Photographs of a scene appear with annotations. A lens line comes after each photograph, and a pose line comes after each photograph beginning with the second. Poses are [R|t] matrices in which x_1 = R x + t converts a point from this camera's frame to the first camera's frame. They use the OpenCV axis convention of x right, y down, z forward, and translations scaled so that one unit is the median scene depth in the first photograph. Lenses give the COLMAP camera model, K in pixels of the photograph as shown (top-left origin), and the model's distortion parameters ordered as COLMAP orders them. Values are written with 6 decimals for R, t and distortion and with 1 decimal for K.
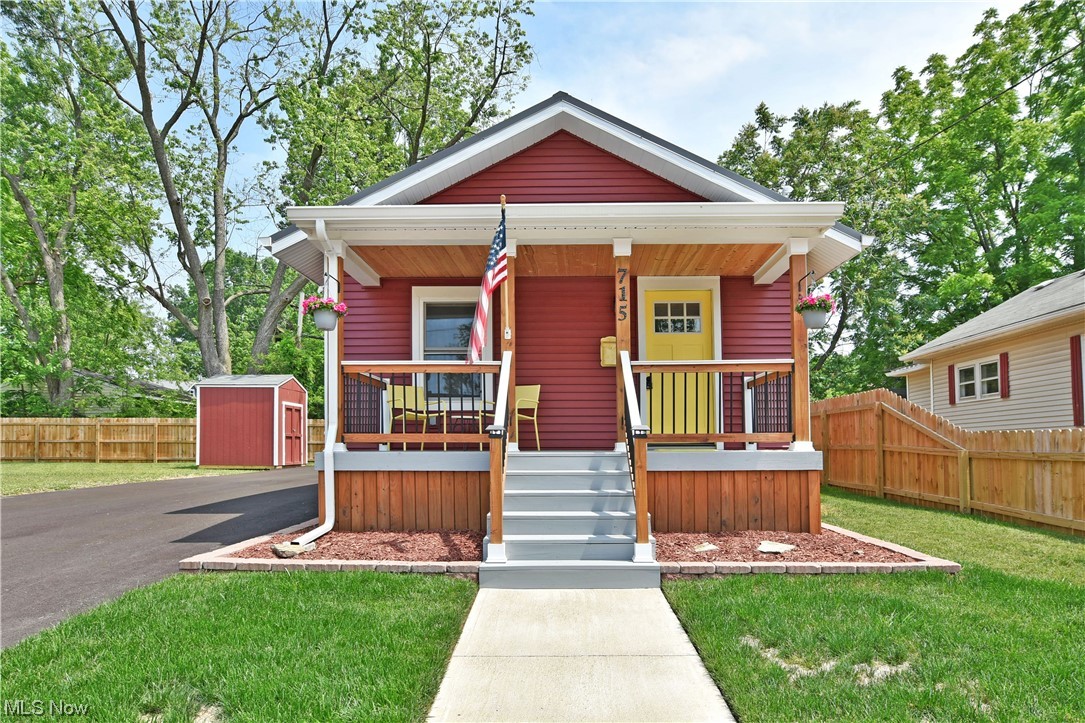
lens RADIAL K [[712.4, 0, 561.3], [0, 712.4, 420.0], [0, 0, 1]] dist [-0.005742, -0.002735]
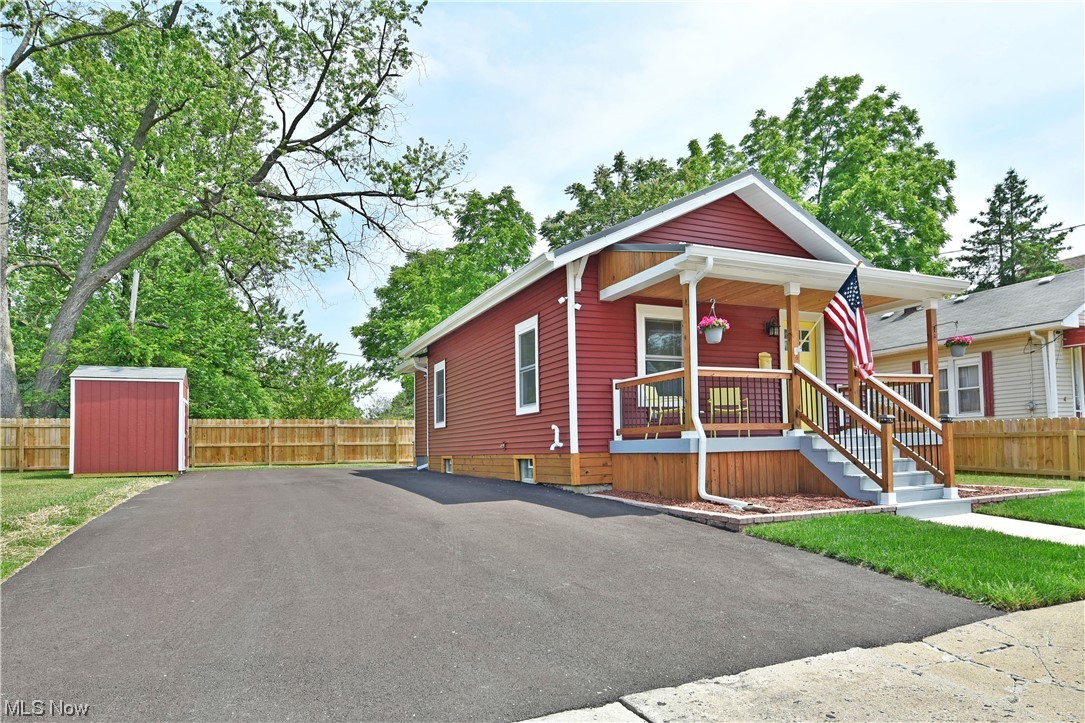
lens RADIAL K [[712.4, 0, 561.3], [0, 712.4, 420.0], [0, 0, 1]] dist [-0.005742, -0.002735]
pose [[0.880967, -0.003348, 0.473166, -0.897766], [0.004559, 0.999989, -0.001413, 0.010487], [-0.473156, 0.003402, 0.880972, -0.002538]]
